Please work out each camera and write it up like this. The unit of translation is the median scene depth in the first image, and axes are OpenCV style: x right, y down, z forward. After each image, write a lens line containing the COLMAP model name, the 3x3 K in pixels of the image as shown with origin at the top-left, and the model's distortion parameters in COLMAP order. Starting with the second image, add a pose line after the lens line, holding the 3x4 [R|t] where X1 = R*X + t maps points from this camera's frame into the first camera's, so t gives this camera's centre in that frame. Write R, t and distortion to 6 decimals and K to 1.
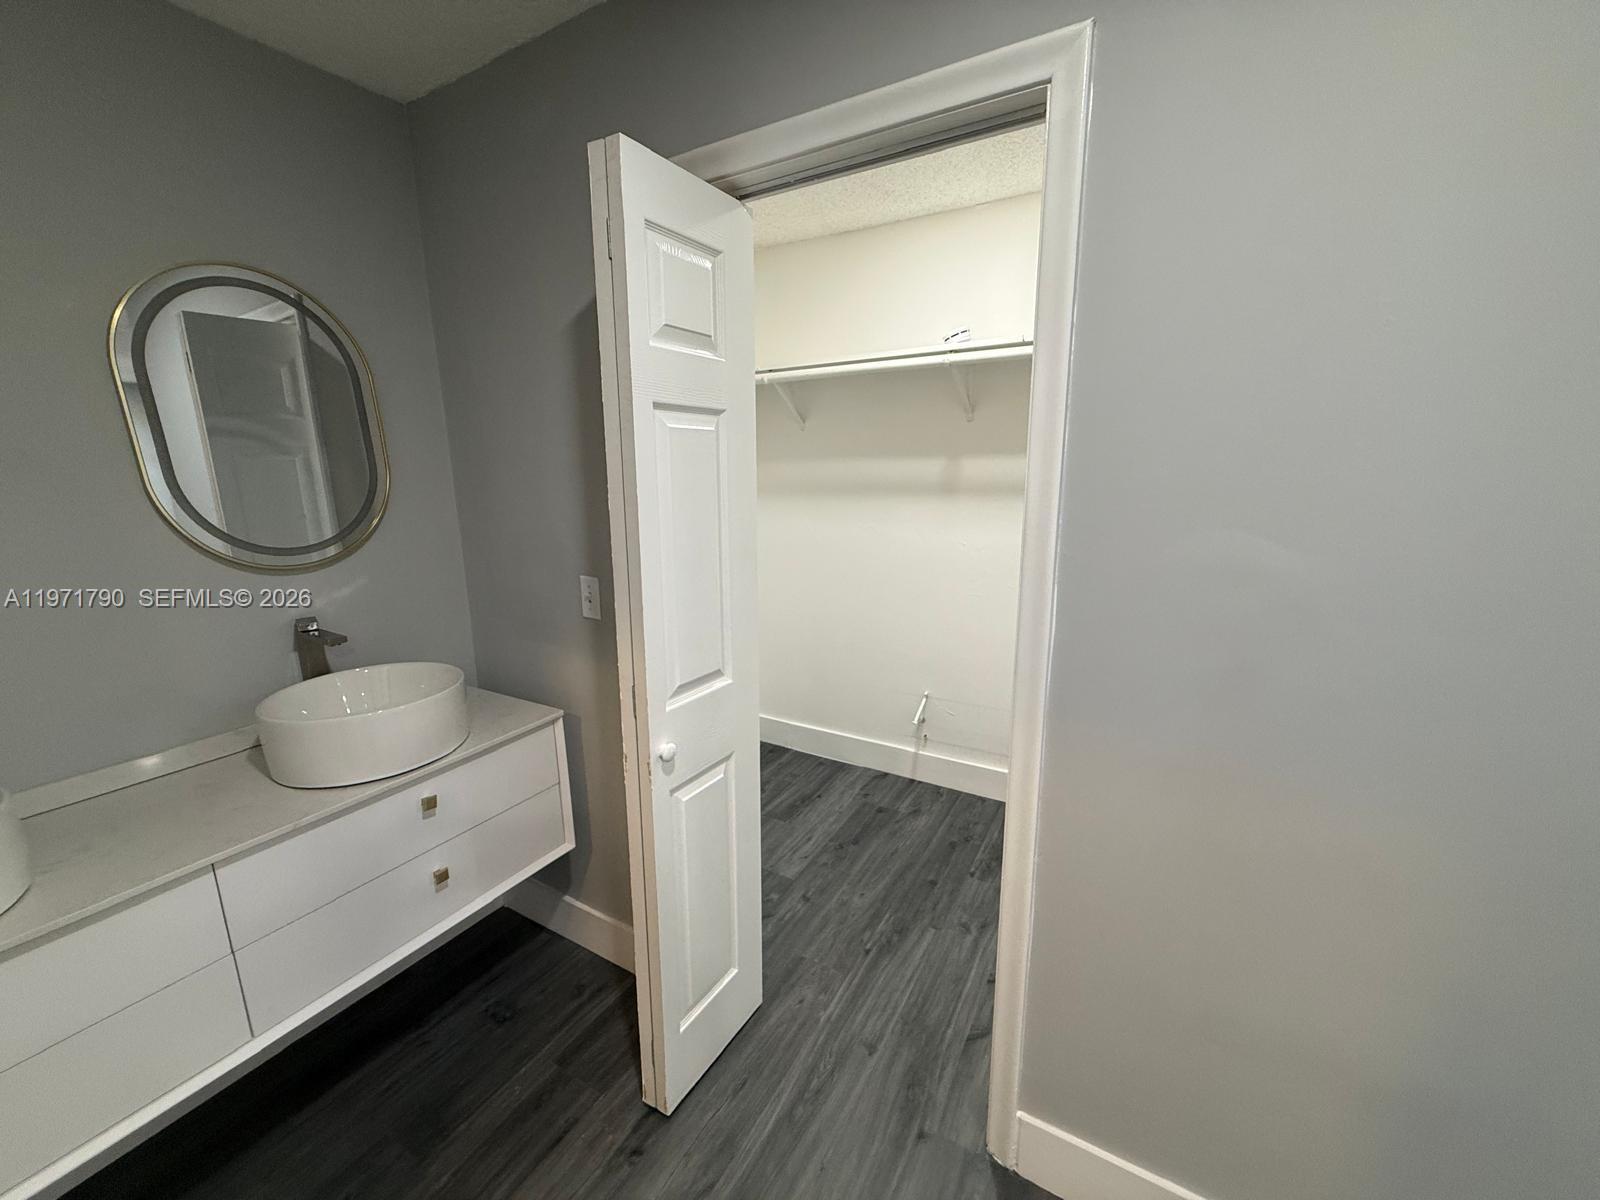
lens RADIAL K [[637.2, 0, 800.9], [0, 637.2, 600.8], [0, 0, 1]] dist [0.001491, 0.000476]
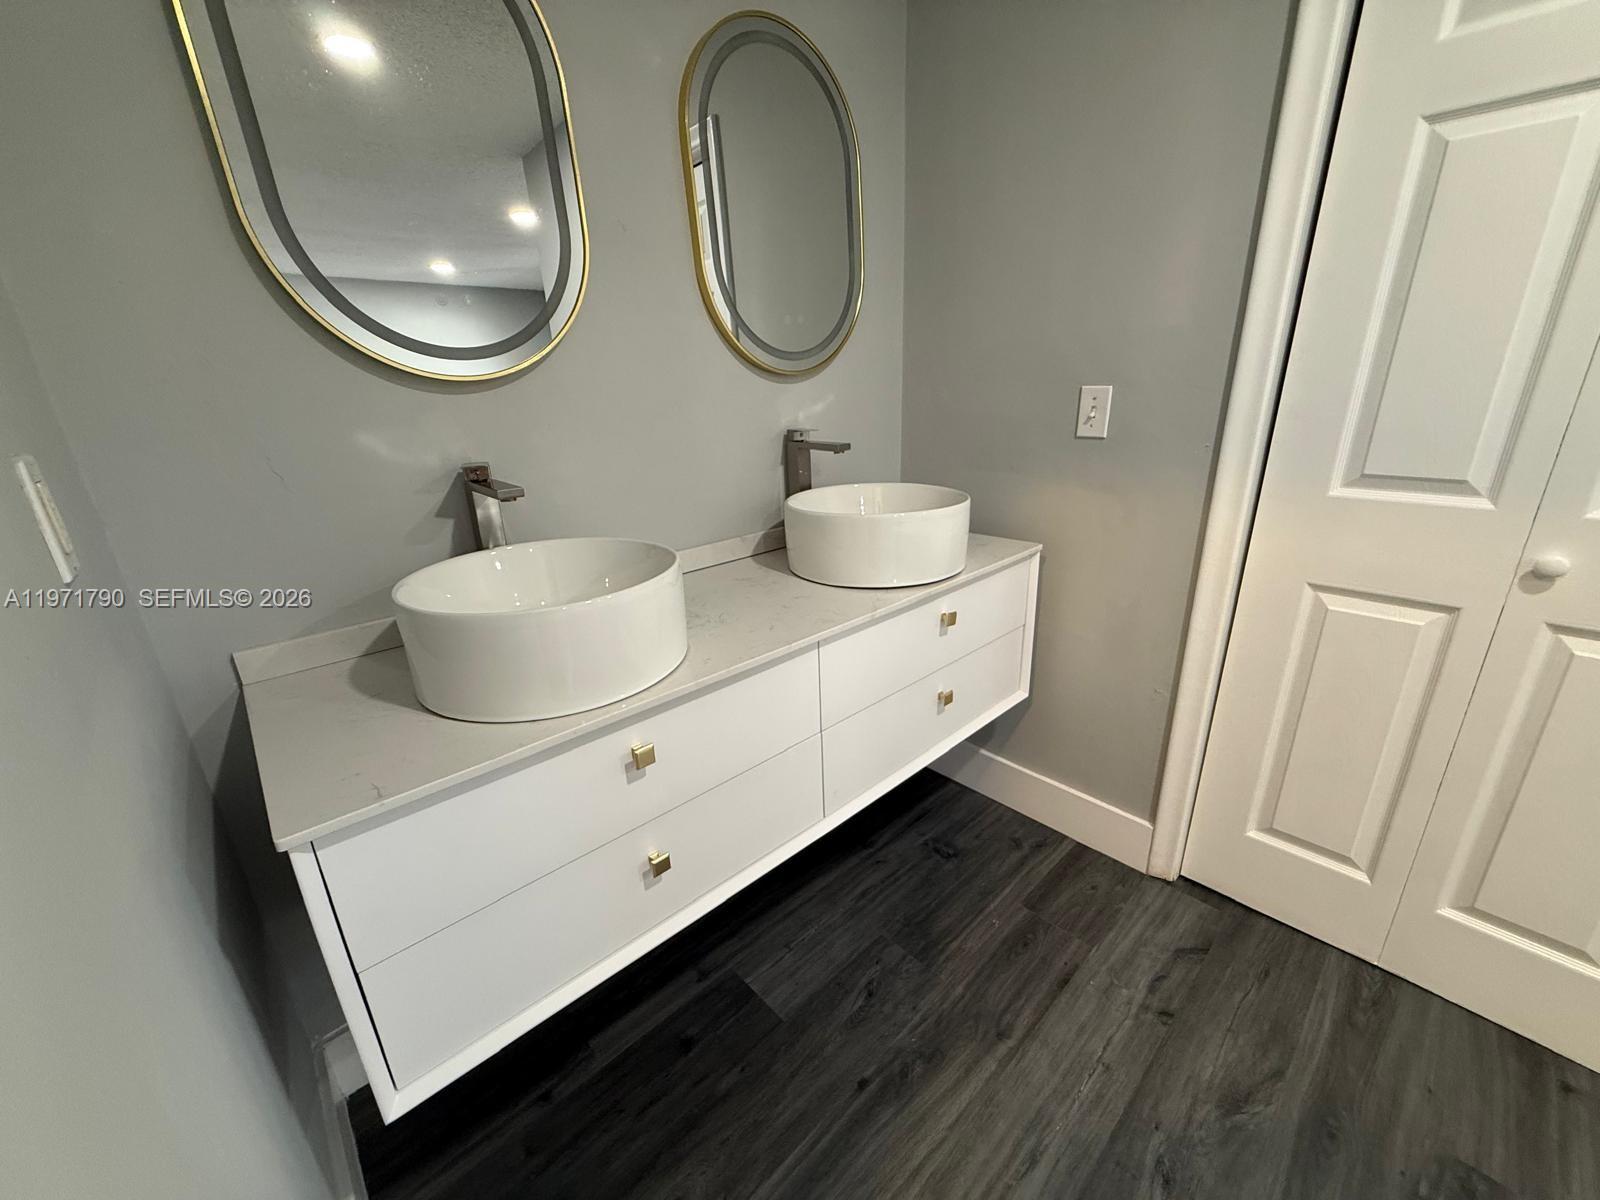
lens RADIAL K [[637.2, 0, 789.3], [0, 637.2, 601.6], [0, 0, 1]] dist [0.001491, 0.000476]
pose [[0.957027, 0.074386, -0.280296, -0.515339], [-0.037986, 0.990370, 0.133132, 0.165437], [0.287500, -0.116763, 0.950637, 0.043436]]
